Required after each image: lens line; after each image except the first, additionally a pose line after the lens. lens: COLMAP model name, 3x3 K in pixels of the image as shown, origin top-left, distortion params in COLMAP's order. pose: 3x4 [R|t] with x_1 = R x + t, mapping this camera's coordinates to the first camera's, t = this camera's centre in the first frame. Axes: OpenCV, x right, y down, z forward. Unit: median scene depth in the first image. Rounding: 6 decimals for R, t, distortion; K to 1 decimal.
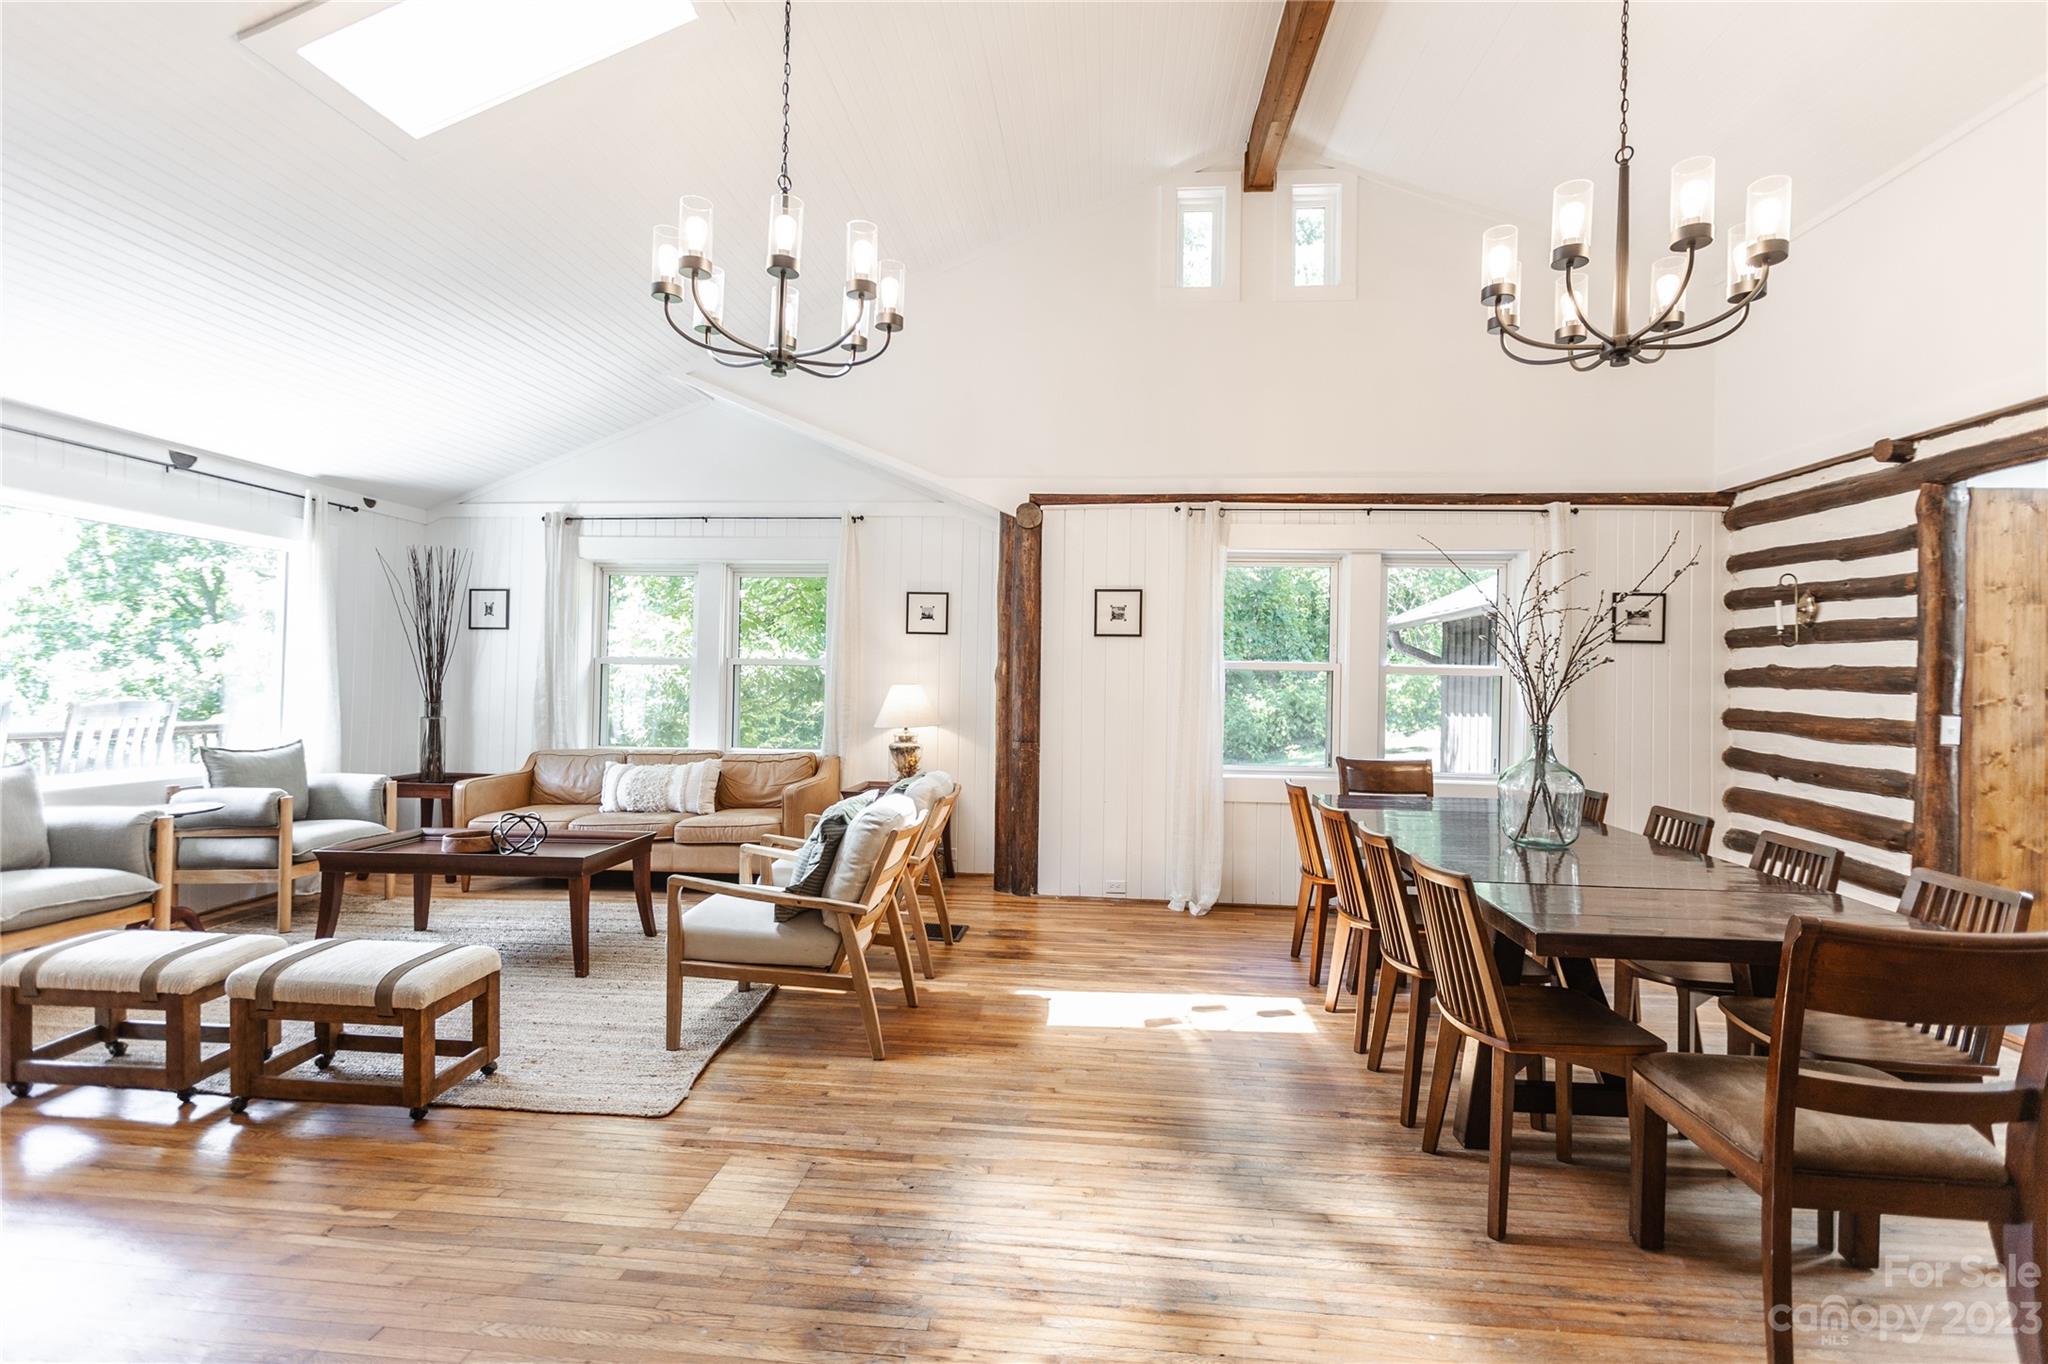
lens RADIAL K [[932.2, 0, 1022.3], [0, 932.2, 671.6], [0, 0, 1]] dist [-0.001320, -0.000269]
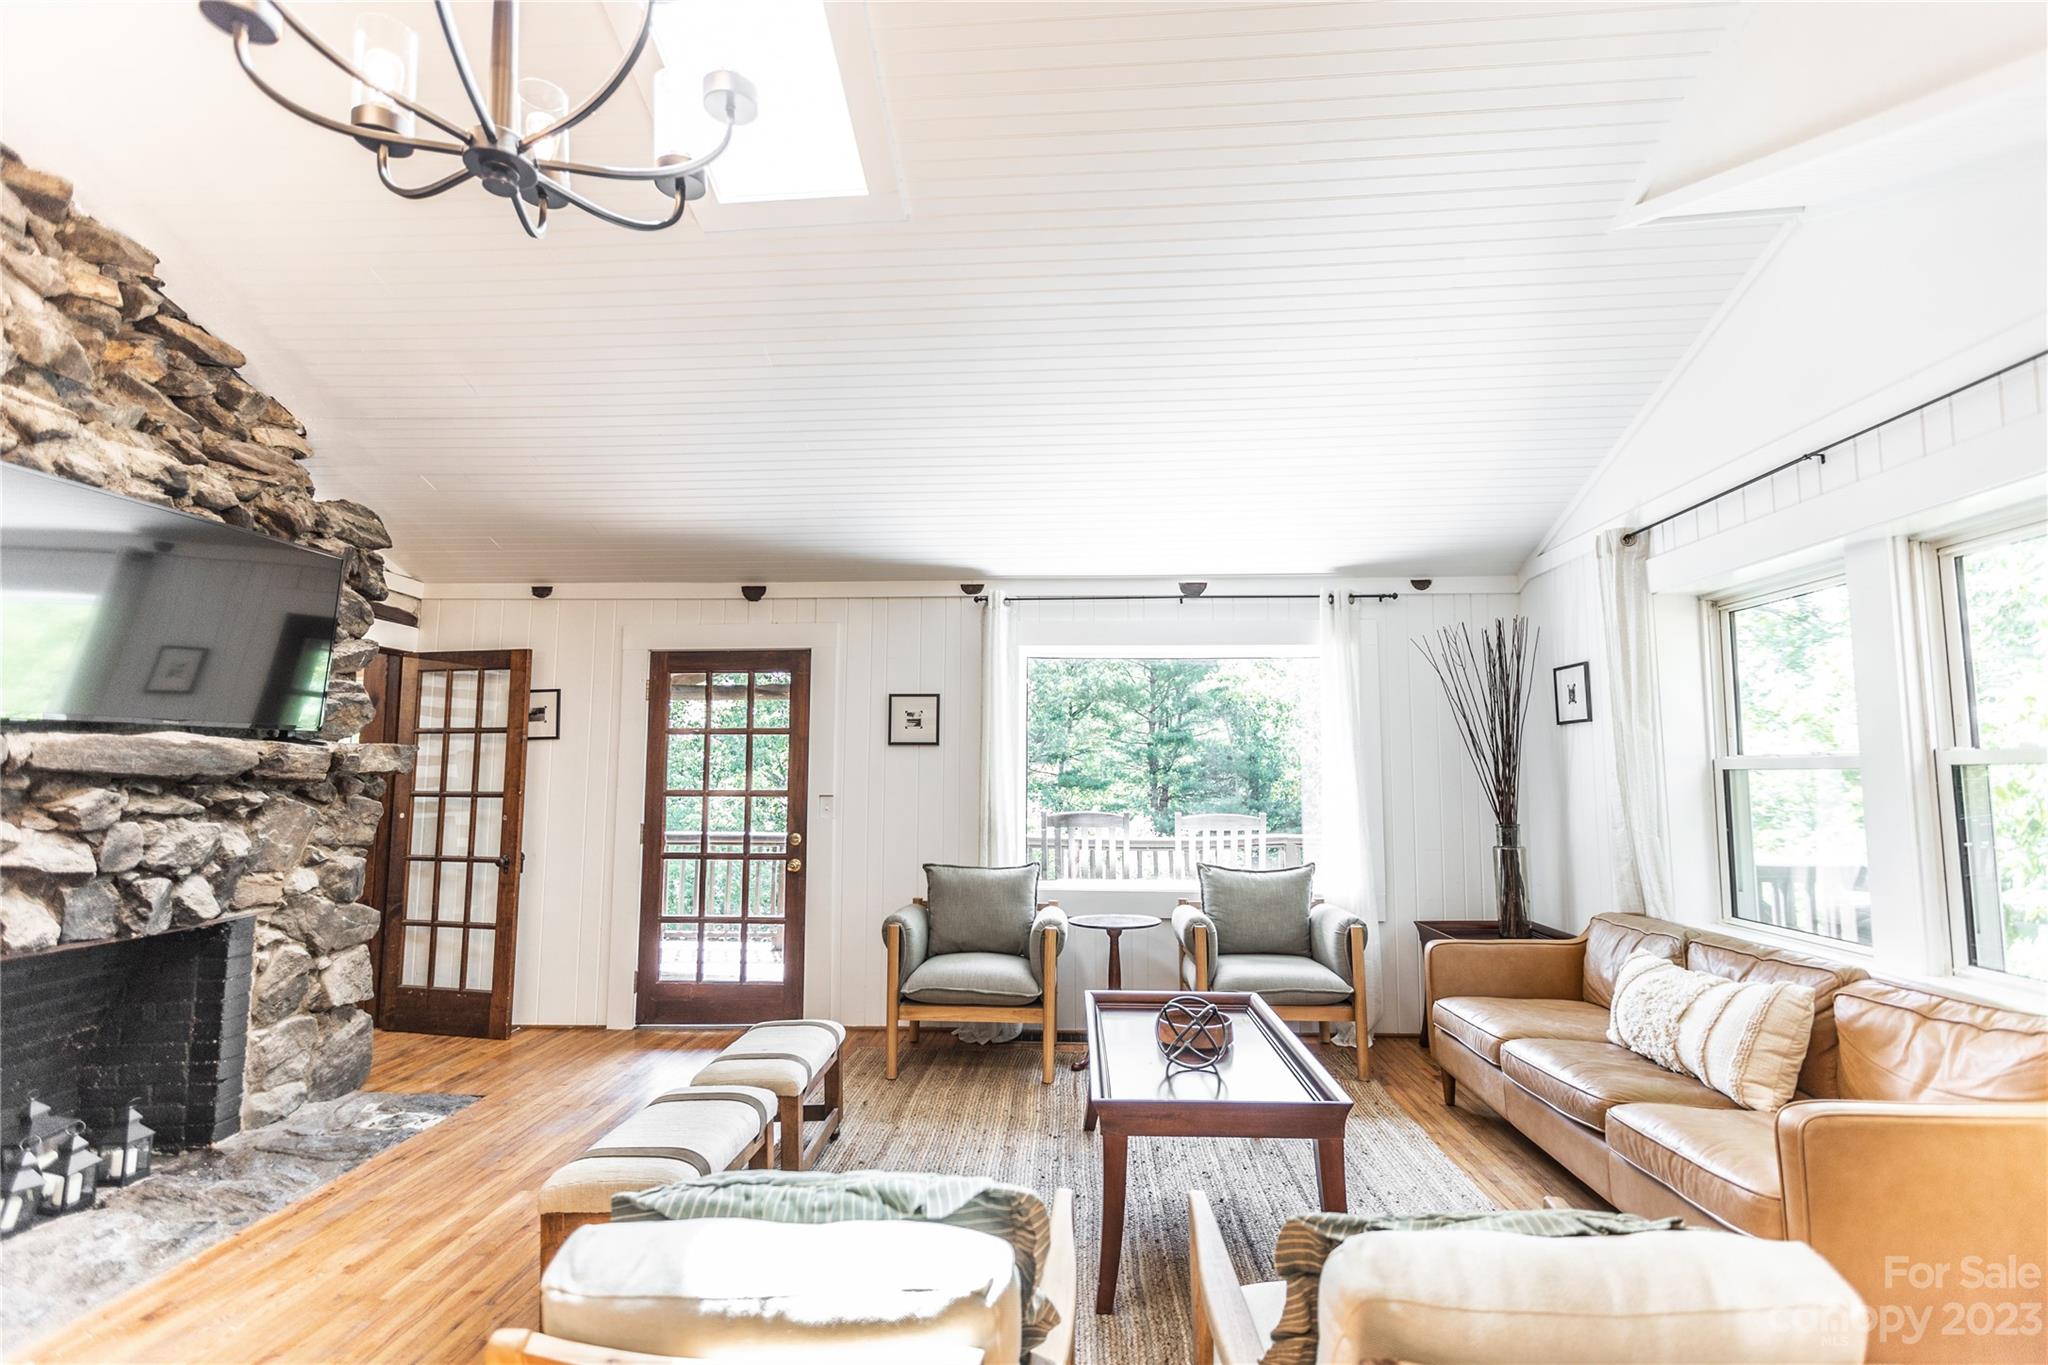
lens RADIAL K [[910.9, 0, 1036.7], [0, 910.9, 685.2], [0, 0, 1]] dist [0.001739, 0.000189]
pose [[0.040707, -0.113406, -0.992714, 0.116940], [0.009588, 0.993537, -0.113107, -0.000564], [0.999125, -0.004914, 0.041531, 0.769940]]
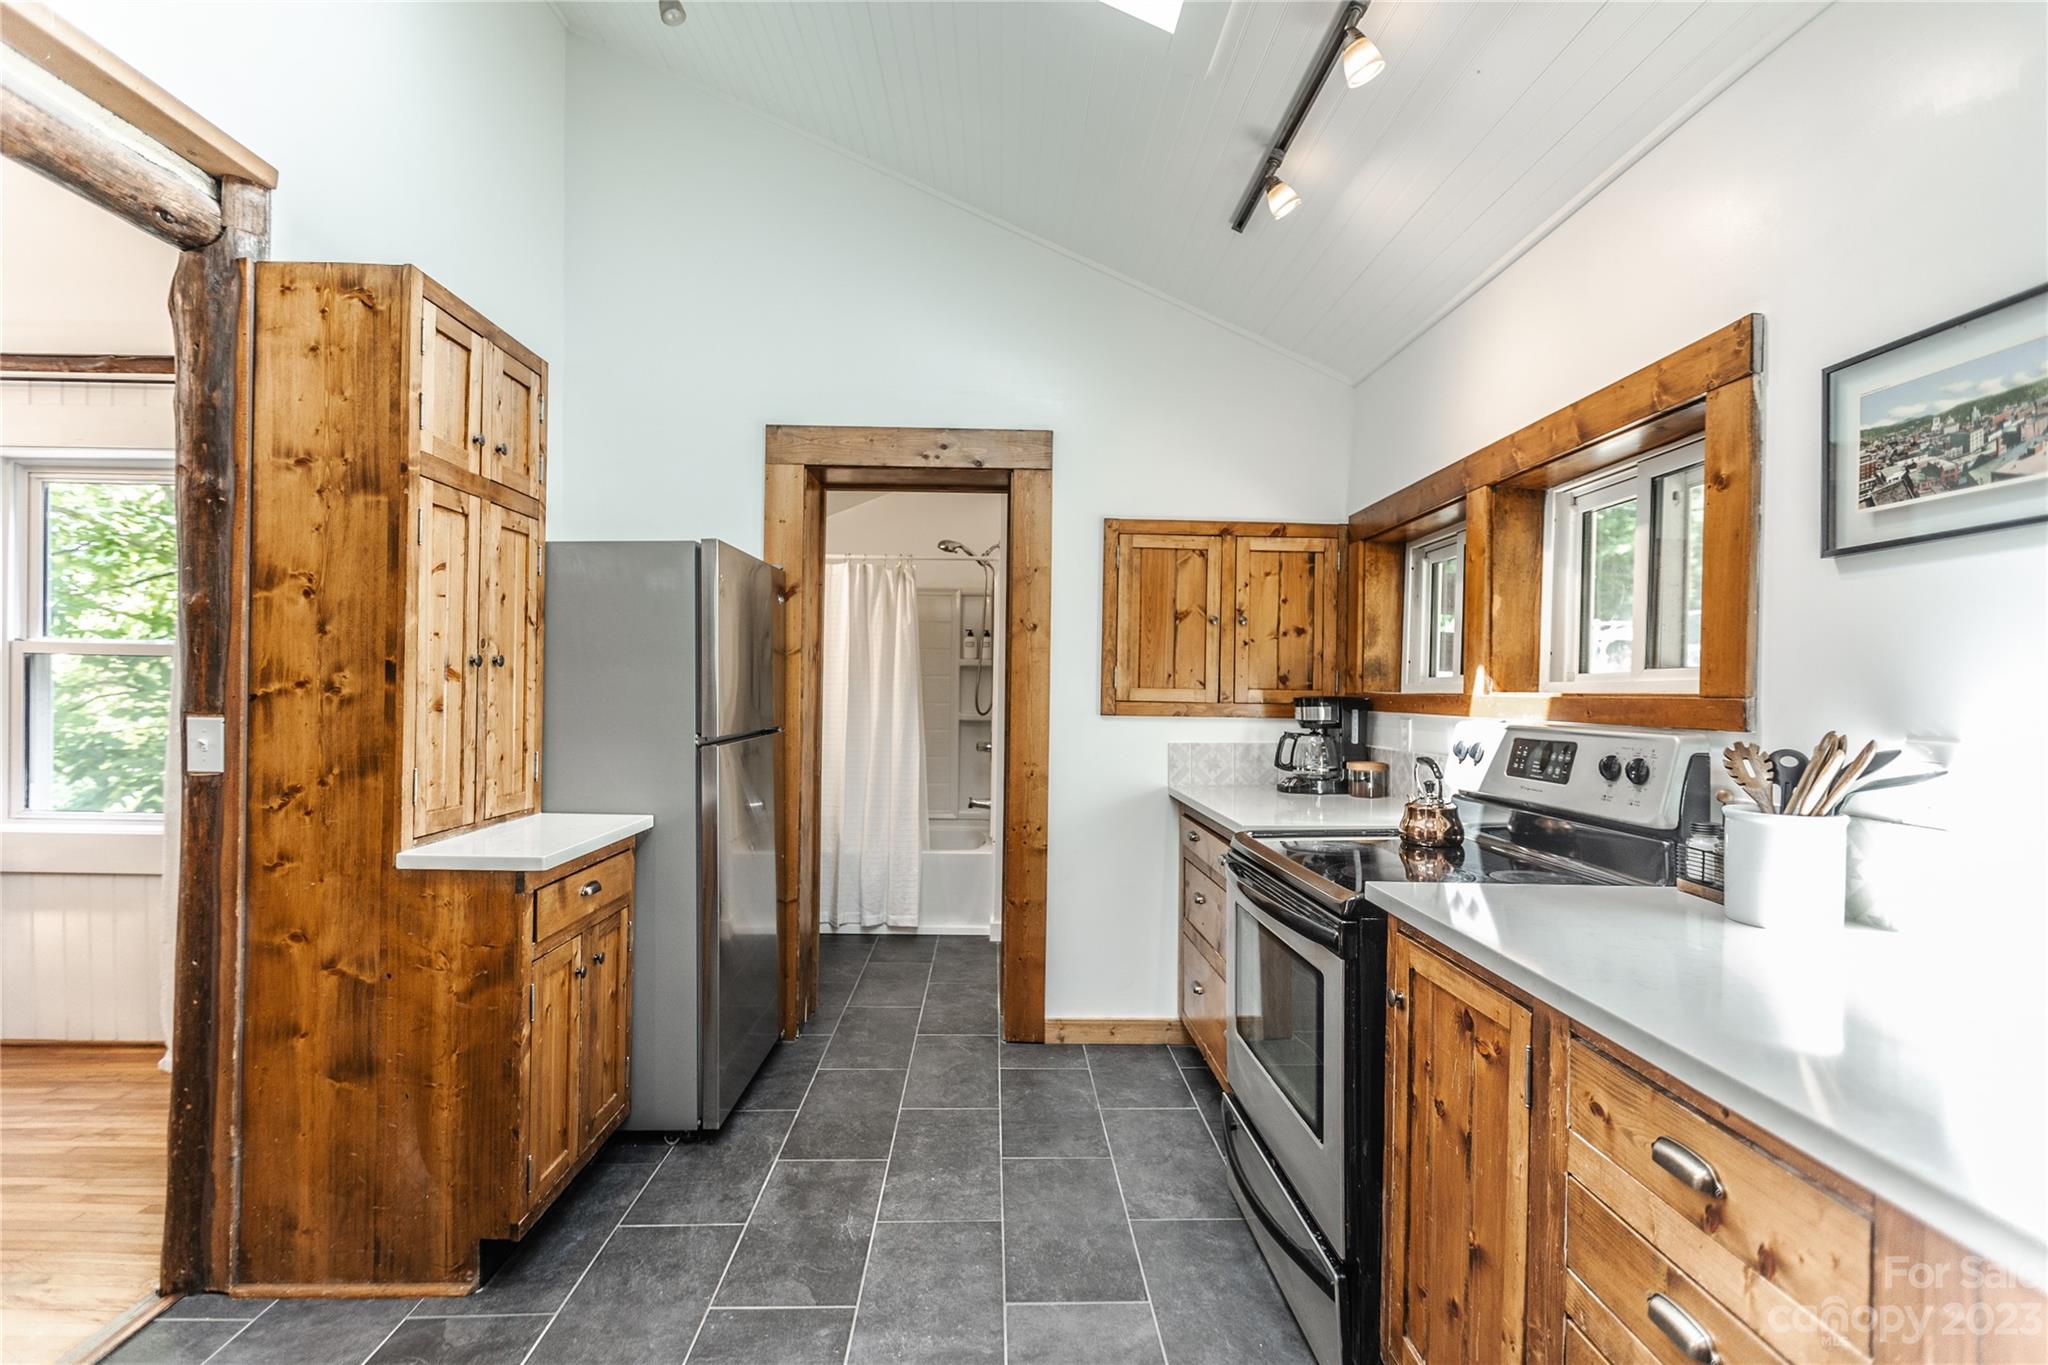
lens RADIAL K [[949.2, 0, 1006.5], [0, 949.2, 686.3], [0, 0, 1]] dist [-0.001150, 0.000020]
pose [[0.994094, -0.003021, 0.108479, 1.101847], [0.002109, 0.999961, 0.008520, 0.023089], [-0.108500, -0.008241, 0.994062, 0.356669]]
